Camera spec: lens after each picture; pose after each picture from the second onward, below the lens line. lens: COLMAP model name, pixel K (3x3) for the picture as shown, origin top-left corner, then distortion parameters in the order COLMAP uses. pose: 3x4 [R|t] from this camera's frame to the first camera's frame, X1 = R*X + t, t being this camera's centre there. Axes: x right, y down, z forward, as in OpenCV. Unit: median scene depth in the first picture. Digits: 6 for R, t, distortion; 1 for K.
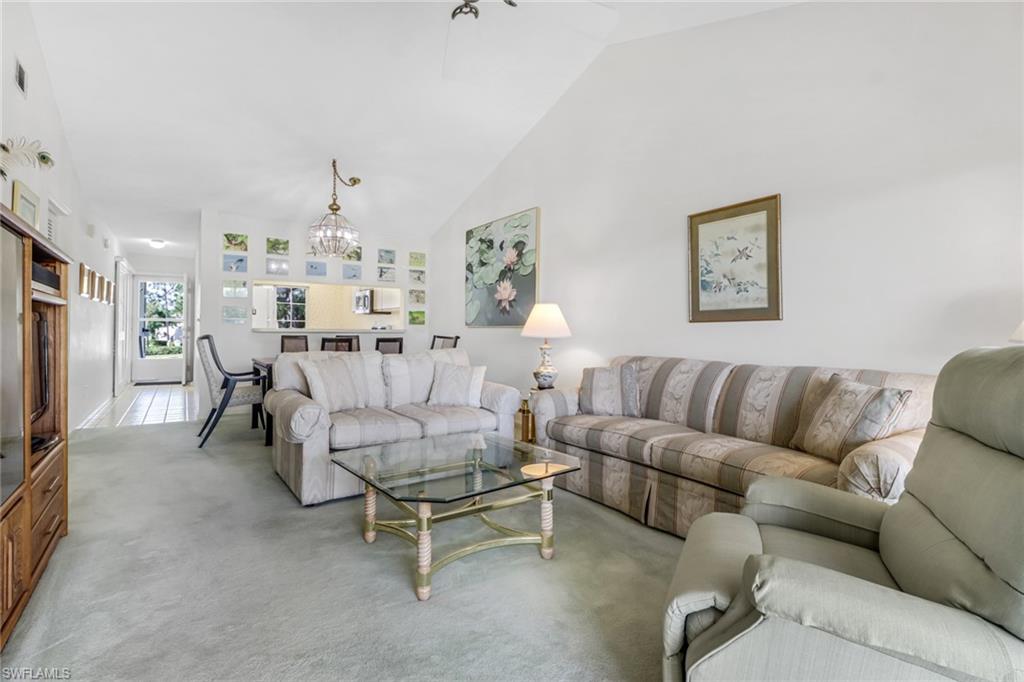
lens RADIAL K [[486.6, 0, 529.0], [0, 486.6, 319.0], [0, 0, 1]] dist [0.001139, -0.031814]
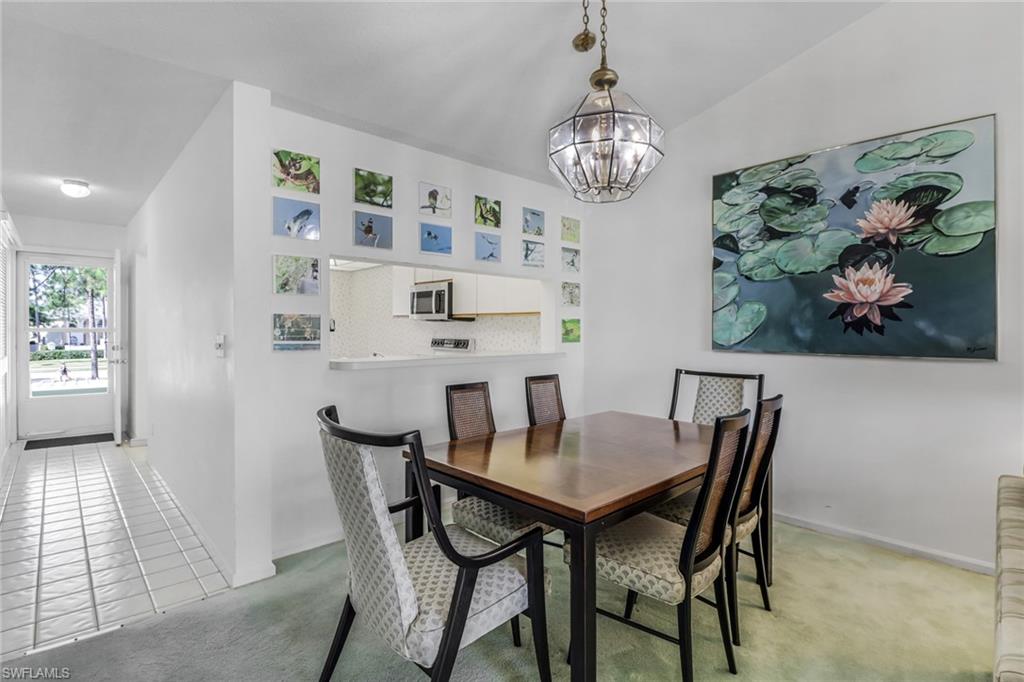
lens RADIAL K [[512.6, 0, 513.7], [0, 512.6, 330.4], [0, 0, 1]] dist [-0.002445, -0.017891]
pose [[0.992665, 0.000284, 0.120899, -0.466016], [-0.003732, 0.999593, 0.028295, -0.024753], [-0.120841, -0.028538, 0.992262, 0.501451]]
